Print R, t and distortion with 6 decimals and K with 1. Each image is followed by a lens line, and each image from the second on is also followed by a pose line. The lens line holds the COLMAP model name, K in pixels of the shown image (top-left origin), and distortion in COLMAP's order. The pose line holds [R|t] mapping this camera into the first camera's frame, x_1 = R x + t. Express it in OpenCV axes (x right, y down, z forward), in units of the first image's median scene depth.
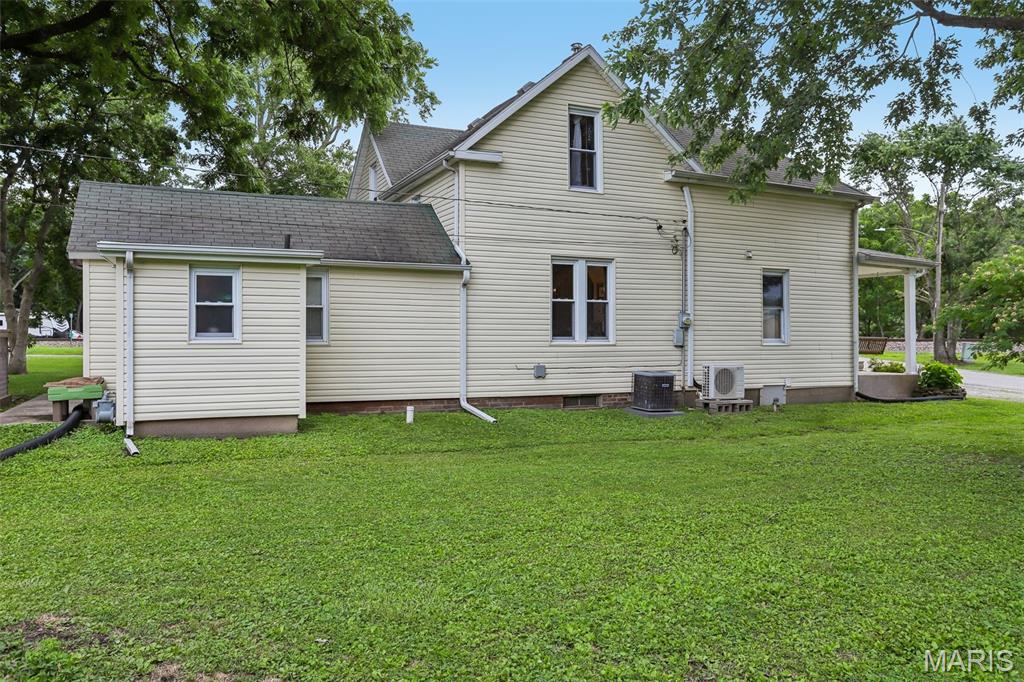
lens RADIAL K [[788.9, 0, 510.9], [0, 788.9, 346.3], [0, 0, 1]] dist [-0.071709, 0.003789]
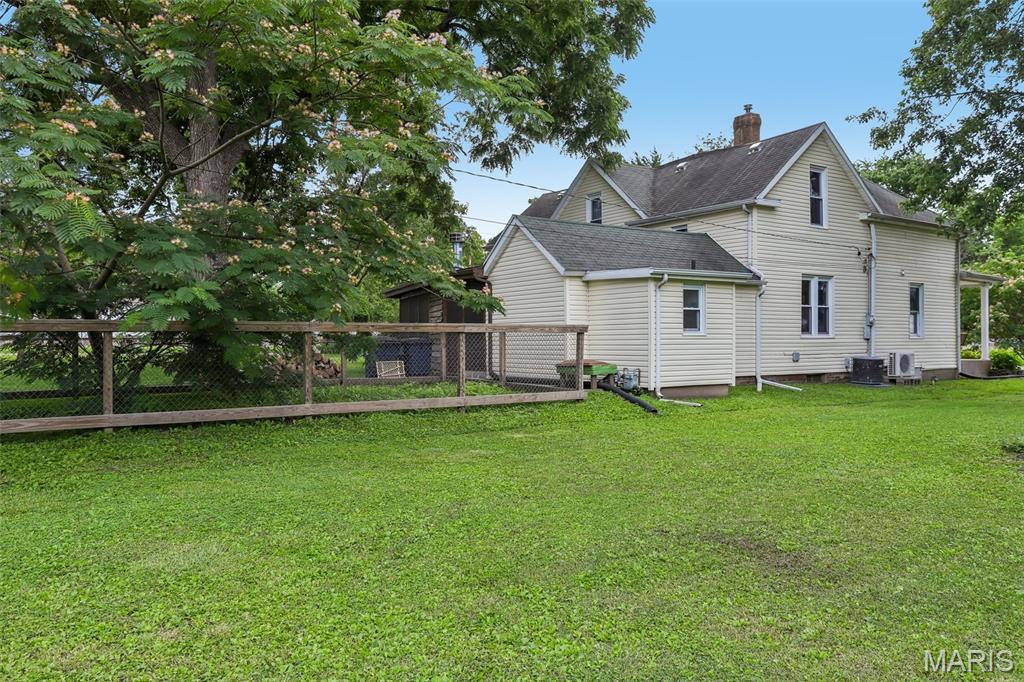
lens RADIAL K [[788.9, 0, 512.9], [0, 788.9, 343.4], [0, 0, 1]] dist [-0.071709, 0.003789]
pose [[0.992101, -0.002986, 0.125406, -0.604896], [0.003344, 0.999991, -0.002643, 0.009607], [-0.125397, 0.003042, 0.992102, -0.294274]]
